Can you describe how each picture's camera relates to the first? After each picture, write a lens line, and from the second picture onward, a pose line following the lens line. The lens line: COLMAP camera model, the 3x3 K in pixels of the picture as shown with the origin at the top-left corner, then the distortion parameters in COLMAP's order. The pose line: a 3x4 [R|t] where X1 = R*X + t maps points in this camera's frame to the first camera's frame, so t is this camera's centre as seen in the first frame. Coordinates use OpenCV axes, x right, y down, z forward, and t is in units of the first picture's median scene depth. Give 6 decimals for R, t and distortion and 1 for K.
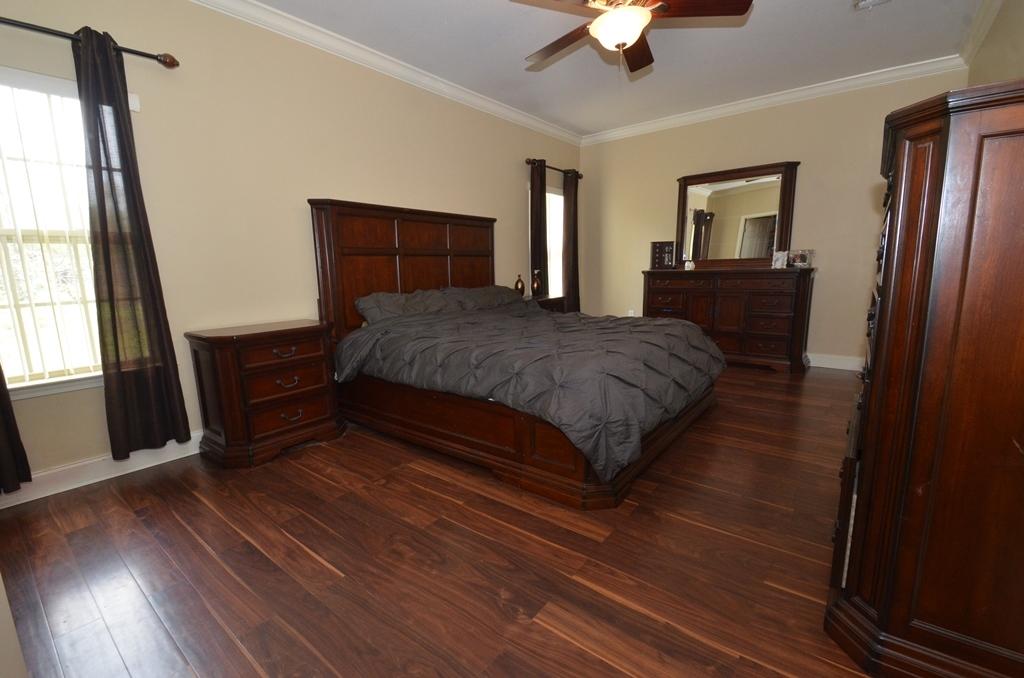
lens RADIAL K [[445.4, 0, 512.2], [0, 445.4, 341.1], [0, 0, 1]] dist [0.001203, -0.000052]
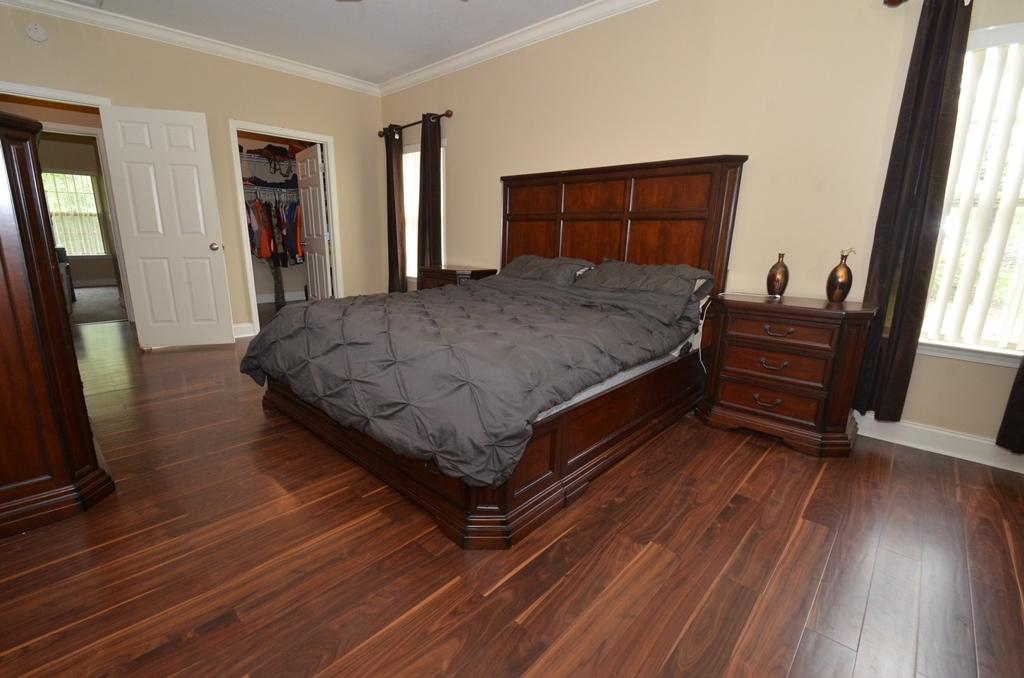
lens RADIAL K [[454.1, 0, 512.1], [0, 454.1, 352.2], [0, 0, 1]] dist [0.000461, 0.000009]
pose [[-0.071230, 0.268356, -0.960683, 1.485537], [-0.175228, 0.944785, 0.276907, -0.317317], [0.981948, 0.188062, -0.020273, 1.752979]]
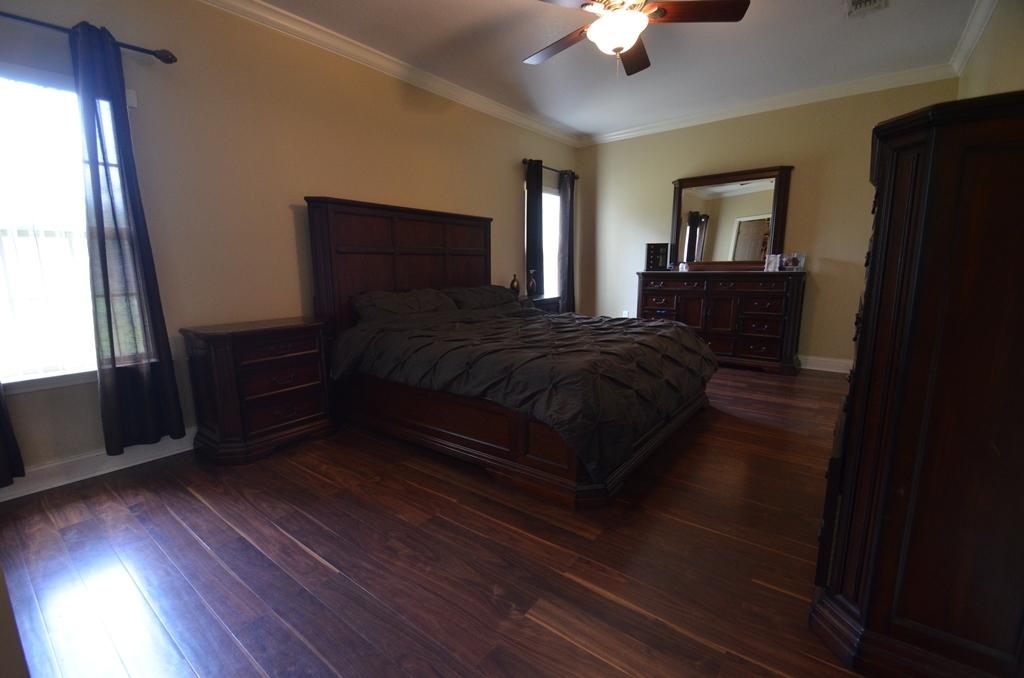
lens RADIAL K [[449.7, 0, 512.0], [0, 449.7, 339.0], [0, 0, 1]] dist [-0.000051, -0.000097]
pose [[0.999887, 0.010401, 0.010843, -0.000636], [-0.010412, 0.999945, 0.000941, -0.005355], [-0.010832, -0.001054, 0.999941, -0.018910]]
